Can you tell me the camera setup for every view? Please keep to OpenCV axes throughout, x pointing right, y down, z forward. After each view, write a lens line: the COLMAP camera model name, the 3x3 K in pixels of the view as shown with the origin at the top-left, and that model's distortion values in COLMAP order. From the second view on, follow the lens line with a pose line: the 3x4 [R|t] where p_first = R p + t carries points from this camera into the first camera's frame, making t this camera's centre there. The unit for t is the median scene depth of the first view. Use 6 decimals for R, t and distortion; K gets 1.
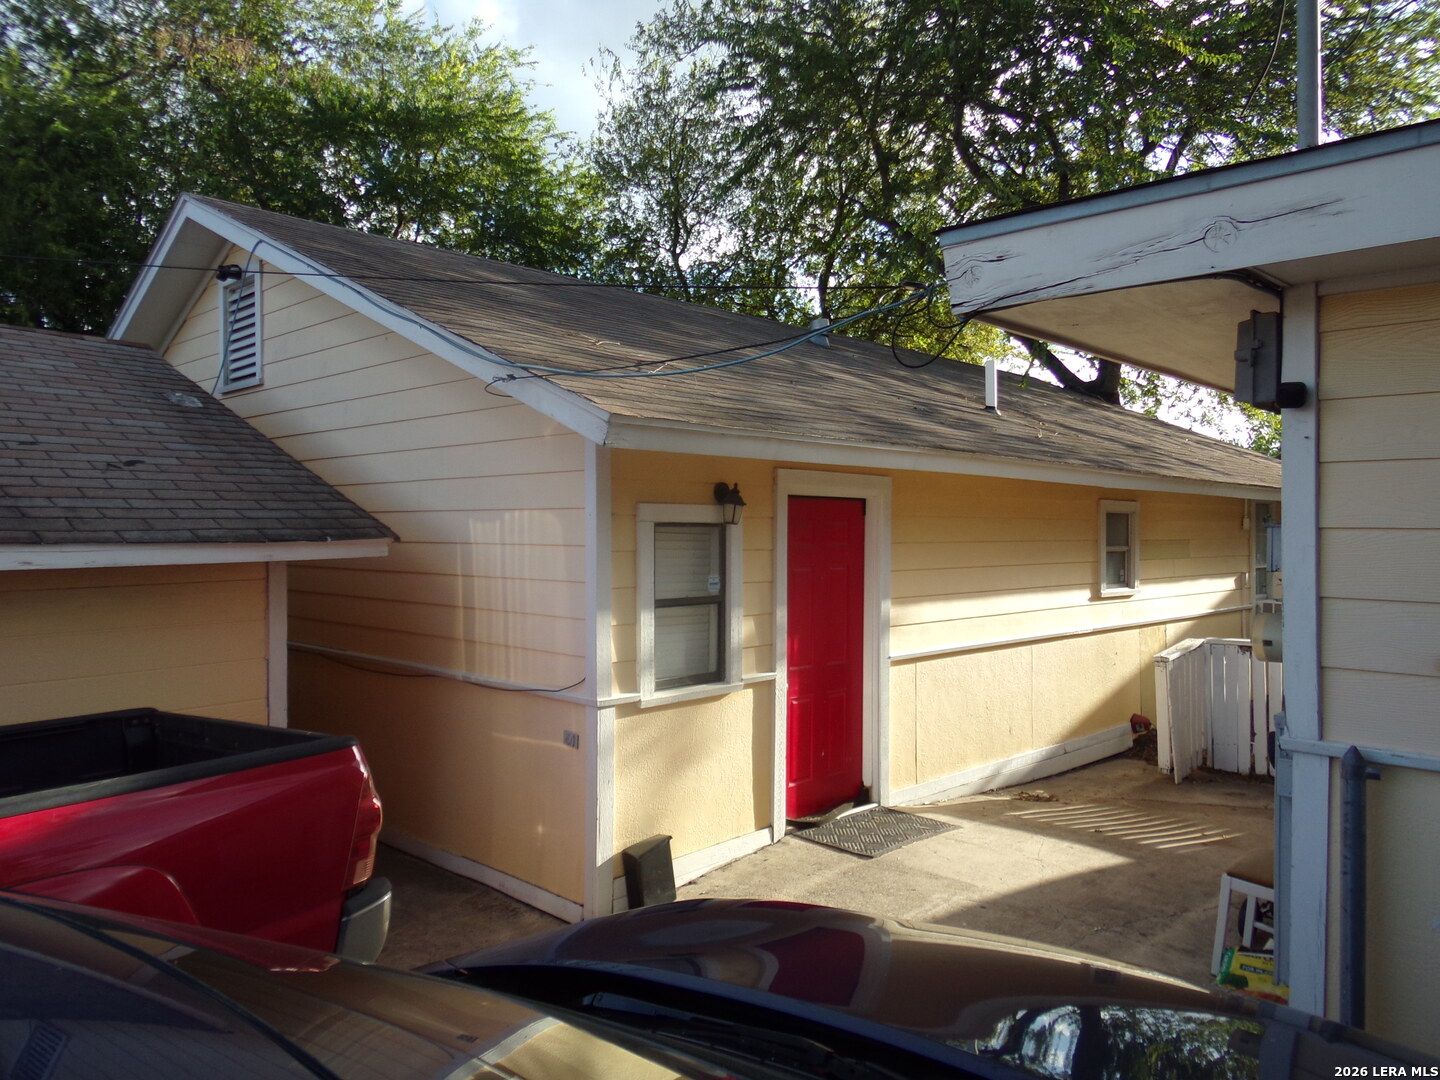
lens RADIAL K [[1016.4, 0, 711.4], [0, 1016.4, 541.5], [0, 0, 1]] dist [0.112738, -0.135428]
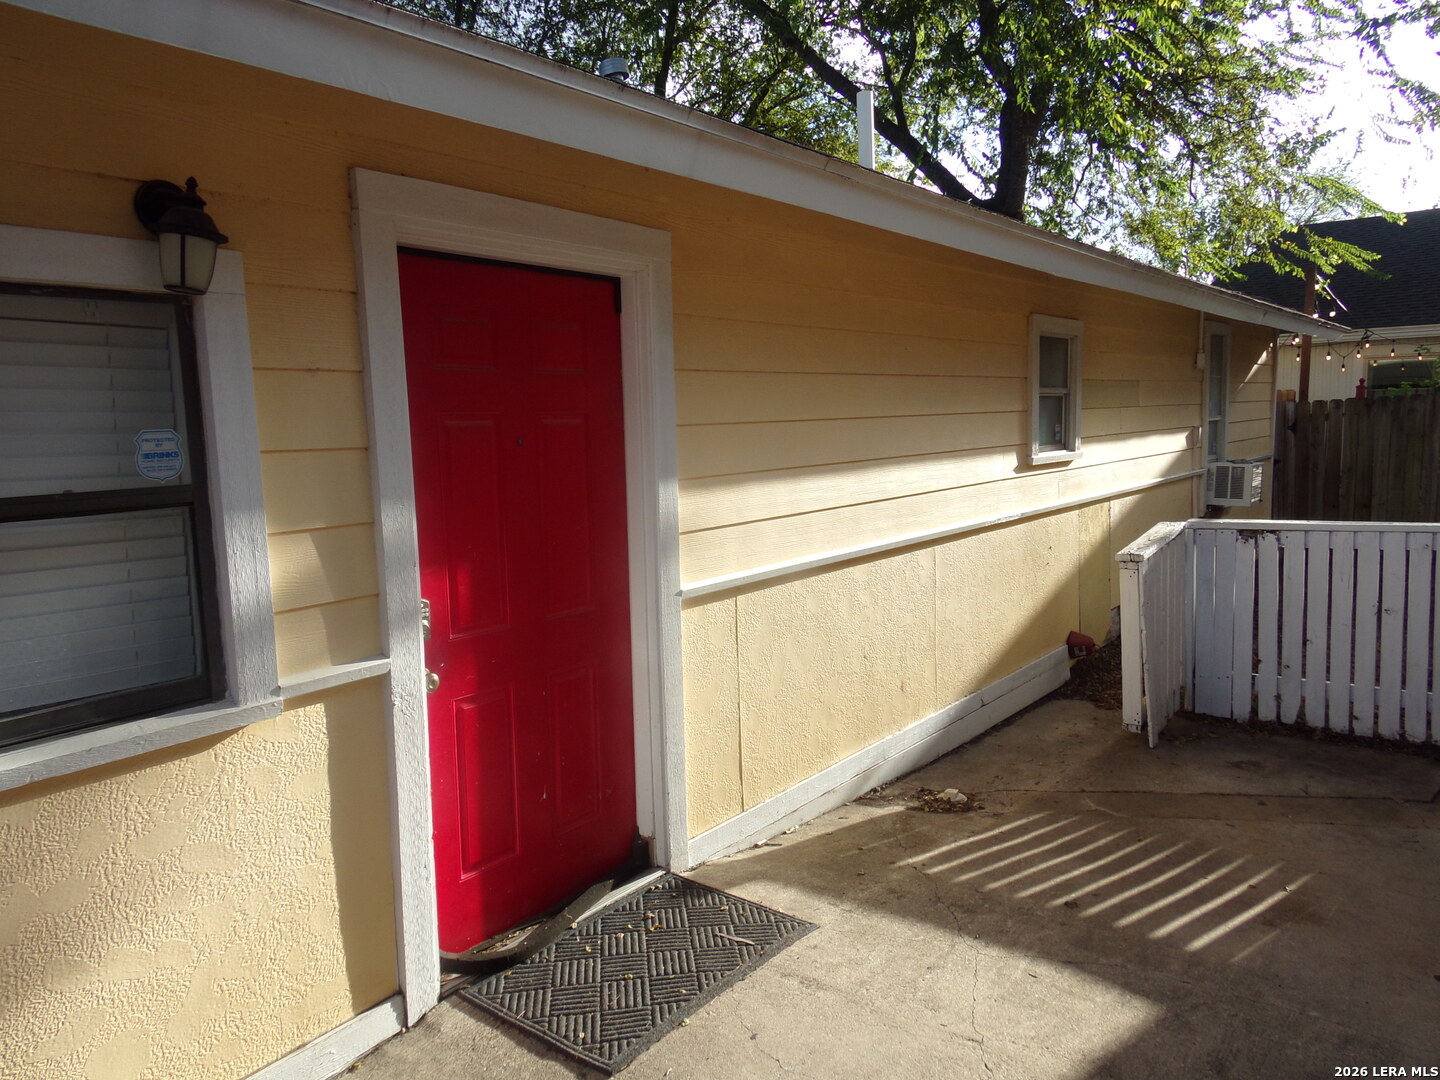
lens RADIAL K [[1020.0, 0, 717.4], [0, 1020.0, 539.3], [0, 0, 1]] dist [0.110872, -0.144217]
pose [[0.992635, -0.044451, 0.112690, 0.131858], [0.032174, 0.993575, 0.108506, 0.029919], [-0.116789, -0.104081, 0.987688, 0.473932]]
